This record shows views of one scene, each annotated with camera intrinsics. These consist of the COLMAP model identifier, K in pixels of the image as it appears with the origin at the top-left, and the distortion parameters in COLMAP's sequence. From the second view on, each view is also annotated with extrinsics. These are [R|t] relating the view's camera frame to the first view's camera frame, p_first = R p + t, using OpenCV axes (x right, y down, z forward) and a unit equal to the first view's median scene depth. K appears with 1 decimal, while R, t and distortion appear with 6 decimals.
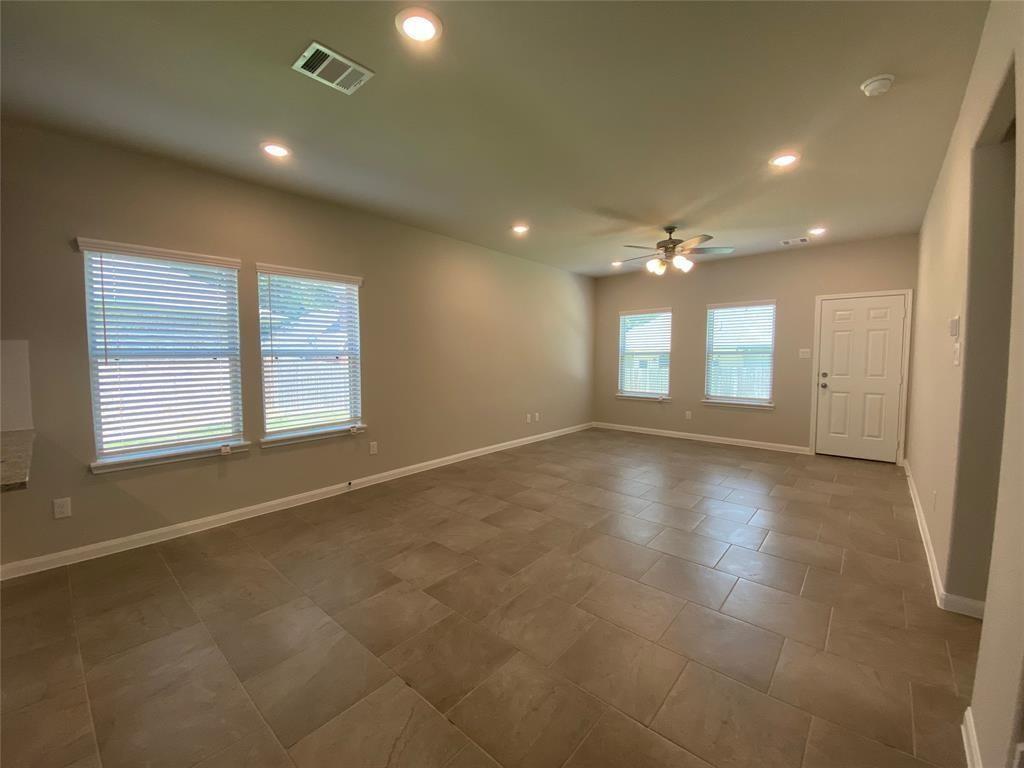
lens RADIAL K [[417.0, 0, 509.2], [0, 417.0, 383.9], [0, 0, 1]] dist [0.040832, -0.026816]
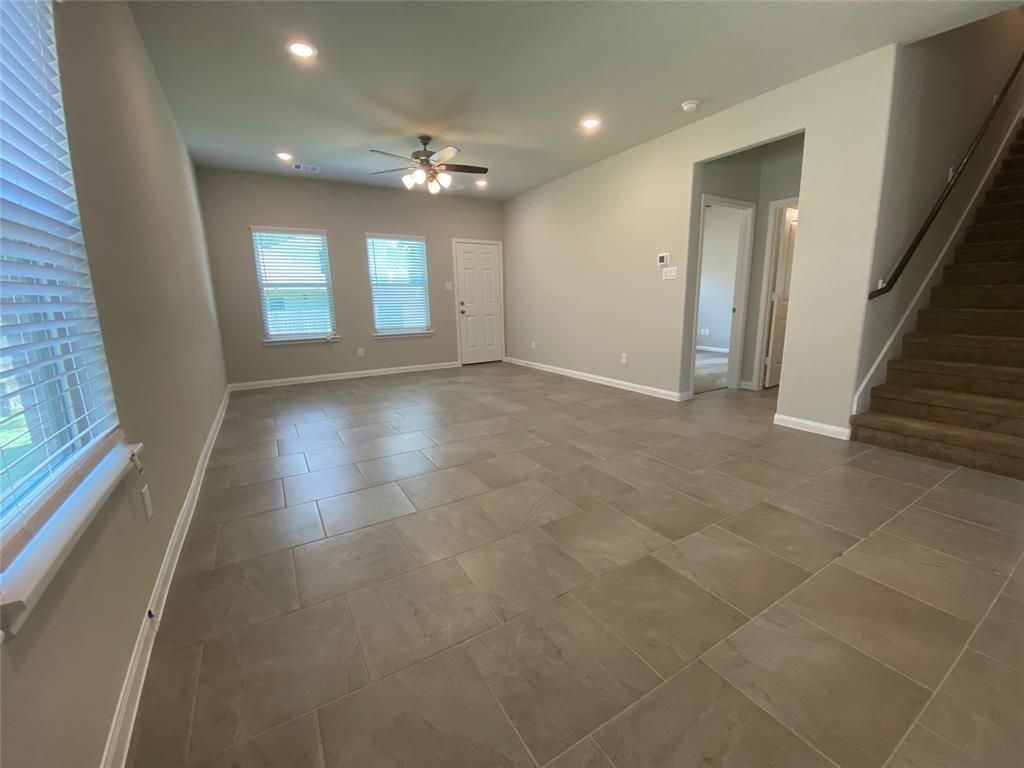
lens RADIAL K [[417.0, 0, 509.2], [0, 417.0, 383.9], [0, 0, 1]] dist [0.040832, -0.026816]
pose [[0.303070, -0.191099, 0.933611, -0.519189], [0.084539, 0.981216, 0.173400, 0.012931], [-0.949211, 0.026374, 0.313532, 0.536546]]
